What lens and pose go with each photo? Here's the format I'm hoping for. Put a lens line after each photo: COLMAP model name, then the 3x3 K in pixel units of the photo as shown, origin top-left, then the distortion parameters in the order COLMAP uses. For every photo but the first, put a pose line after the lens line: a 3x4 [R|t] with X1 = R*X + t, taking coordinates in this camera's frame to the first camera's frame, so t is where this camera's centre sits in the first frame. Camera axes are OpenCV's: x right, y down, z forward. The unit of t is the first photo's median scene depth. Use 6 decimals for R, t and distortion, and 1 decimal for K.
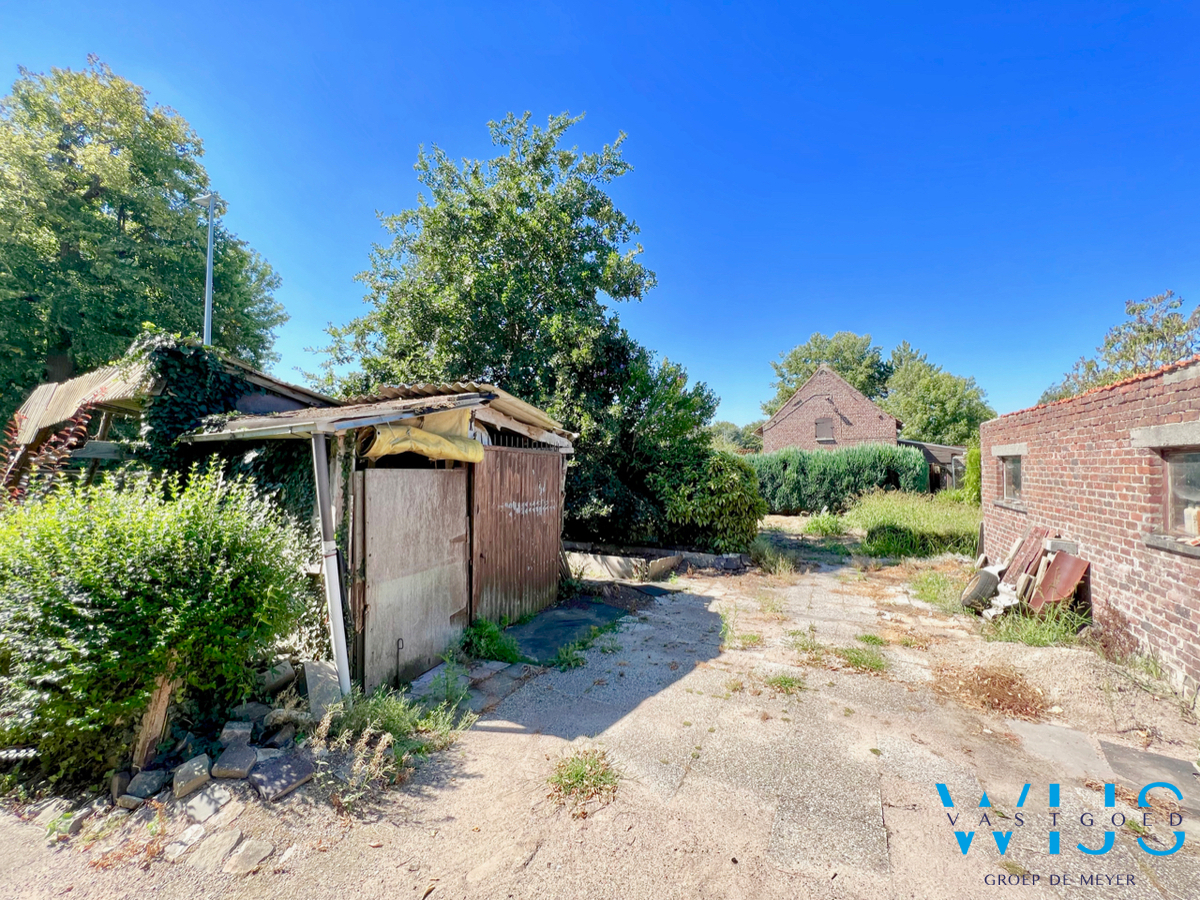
lens RADIAL K [[477.8, 0, 597.1], [0, 477.8, 451.3], [0, 0, 1]] dist [-0.000673, 0.000208]
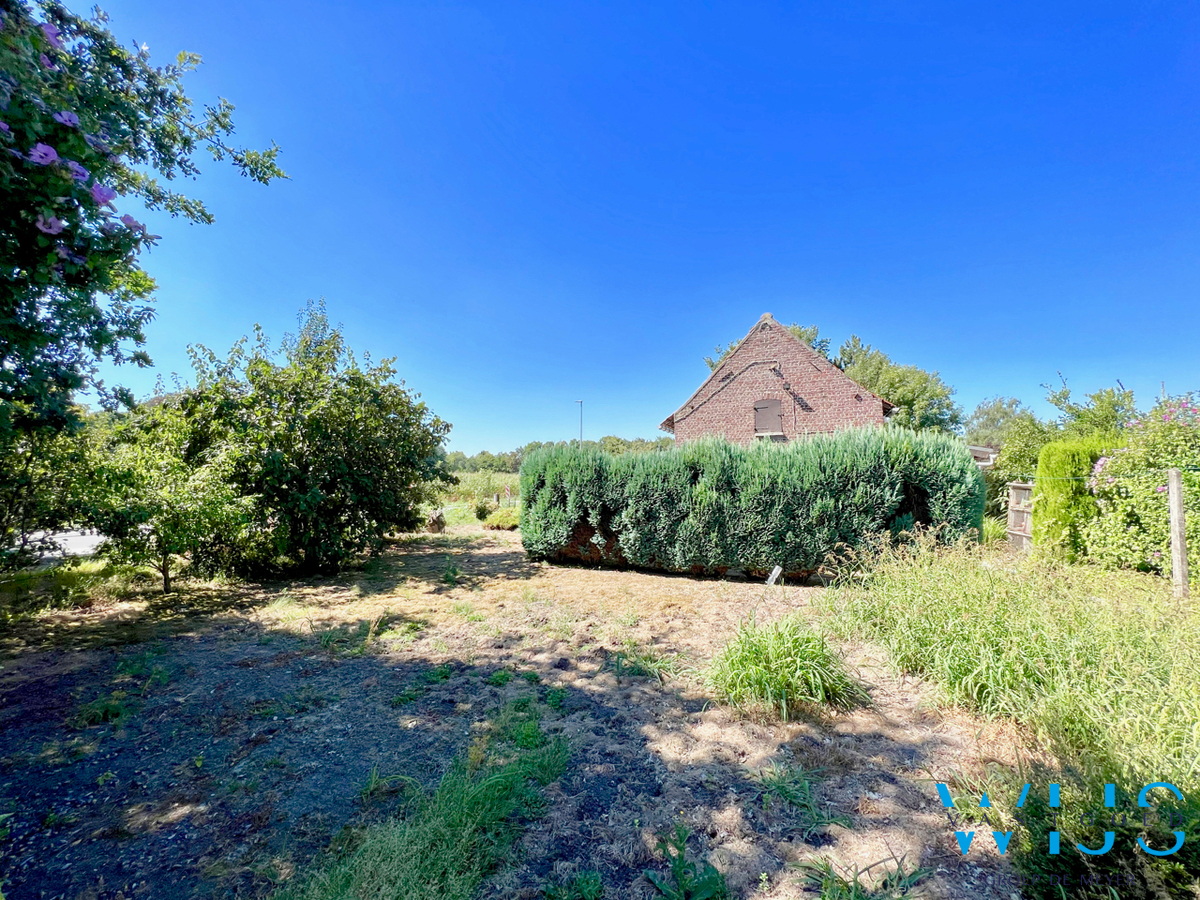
lens RADIAL K [[477.8, 0, 602.7], [0, 477.8, 450.4], [0, 0, 1]] dist [-0.000673, 0.000208]
pose [[0.993028, 0.011665, 0.117302, 0.248787], [-0.006590, 0.999029, -0.043561, 0.027563], [-0.117697, 0.042484, 0.992140, 0.540223]]
